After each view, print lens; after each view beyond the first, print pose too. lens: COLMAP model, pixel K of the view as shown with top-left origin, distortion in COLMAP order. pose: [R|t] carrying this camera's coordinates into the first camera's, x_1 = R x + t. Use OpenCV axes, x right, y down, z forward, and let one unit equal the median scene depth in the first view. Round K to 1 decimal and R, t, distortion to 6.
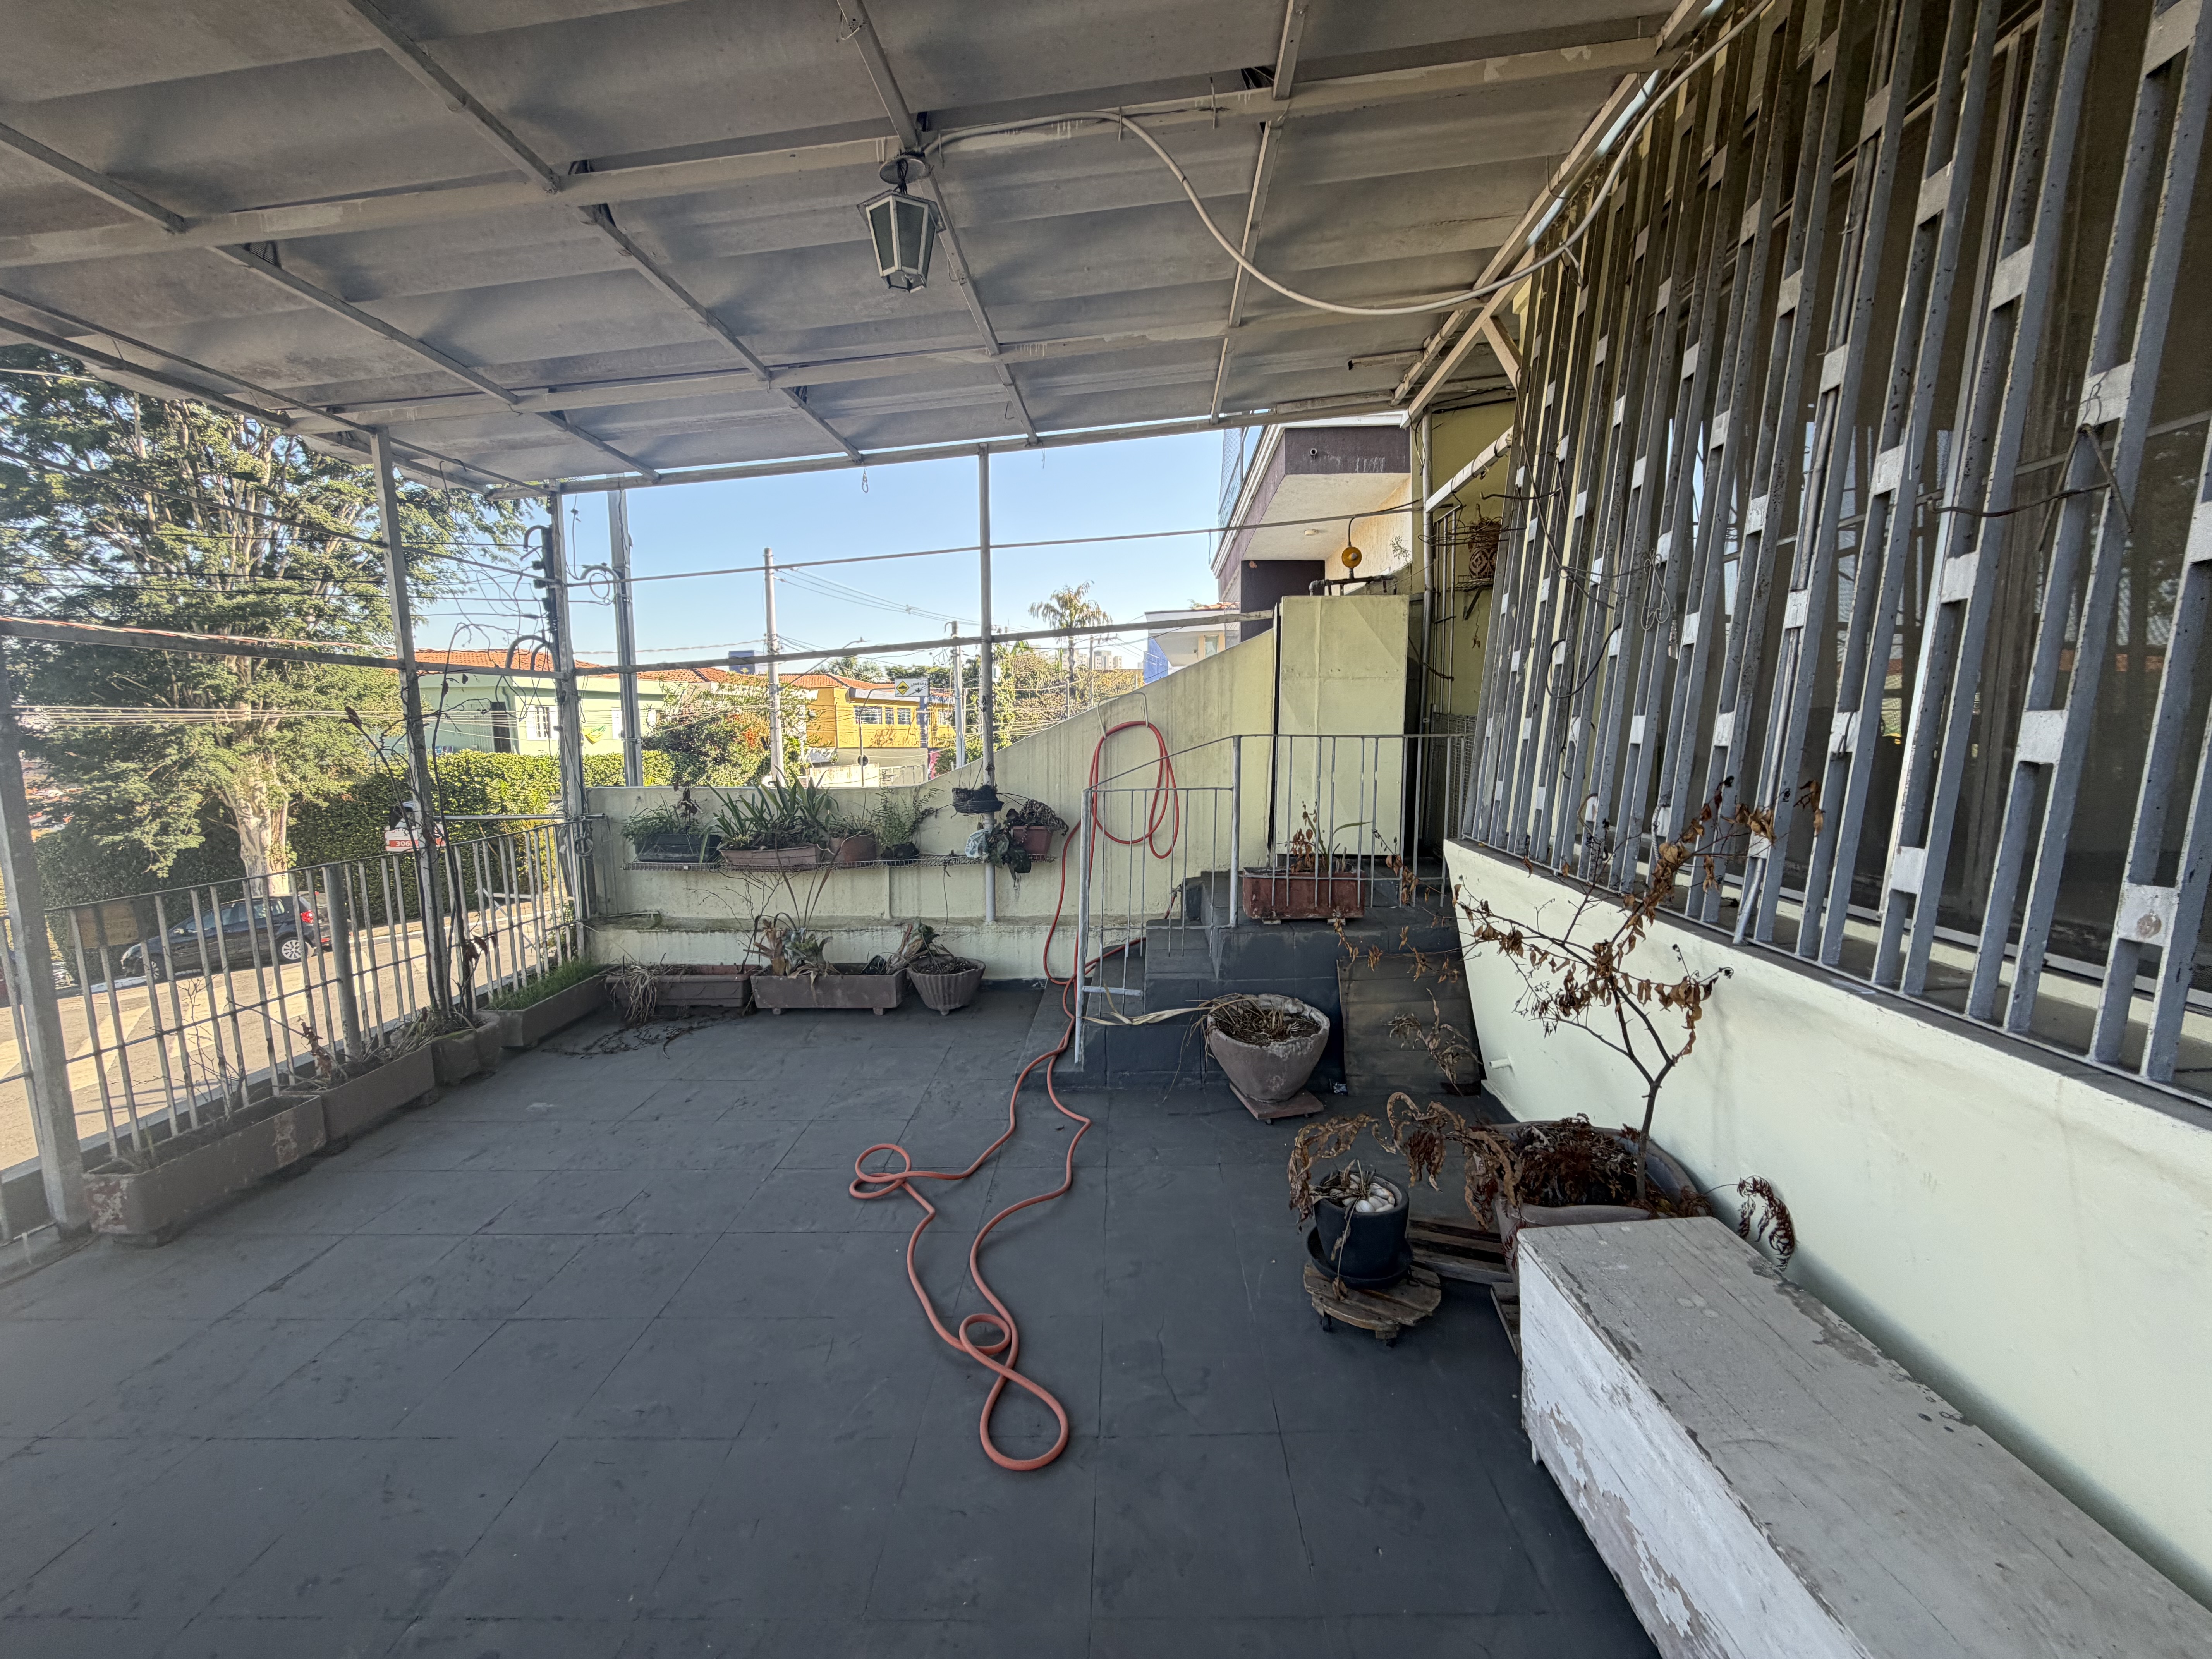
lens RADIAL K [[876.0, 0, 1100.8], [0, 876.0, 830.5], [0, 0, 1]] dist [-0.004408, 0.000649]
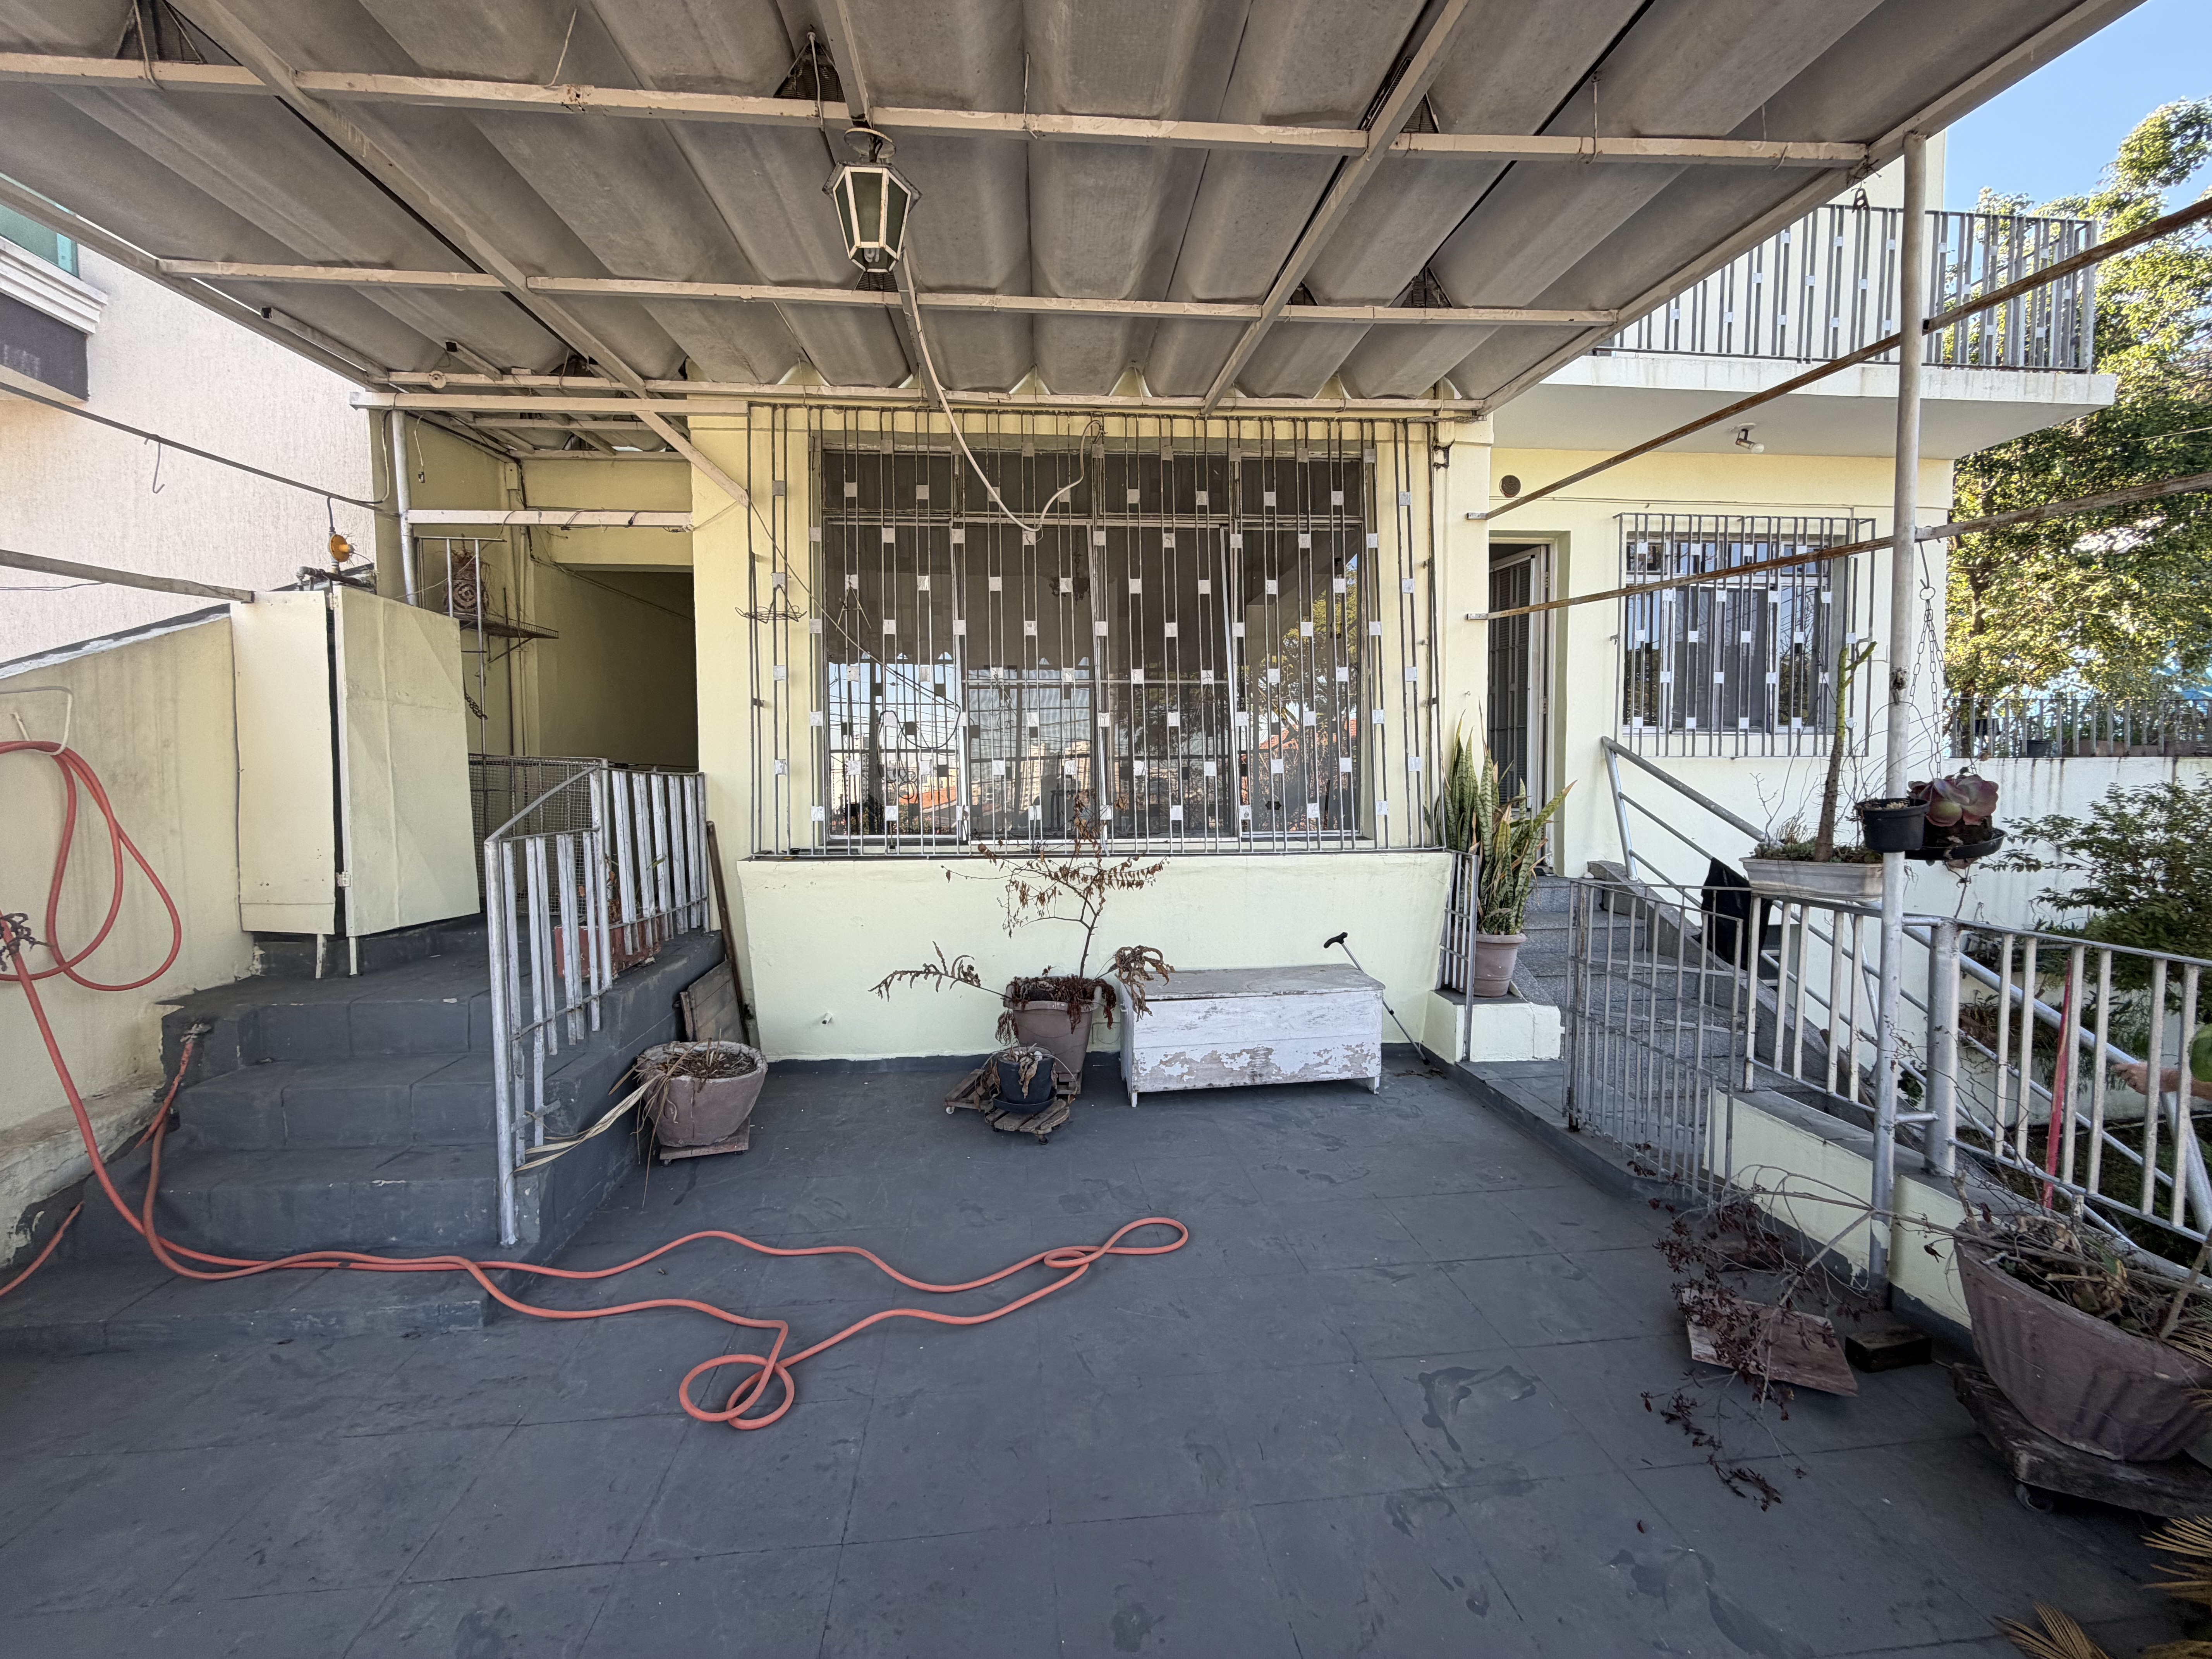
lens RADIAL K [[876.0, 0, 1100.8], [0, 876.0, 830.5], [0, 0, 1]] dist [-0.004408, 0.000649]
pose [[-0.136324, -0.038161, 0.989929, -1.408119], [0.118123, 0.991503, 0.054488, -0.064487], [-0.983597, 0.124362, -0.130658, 1.135389]]
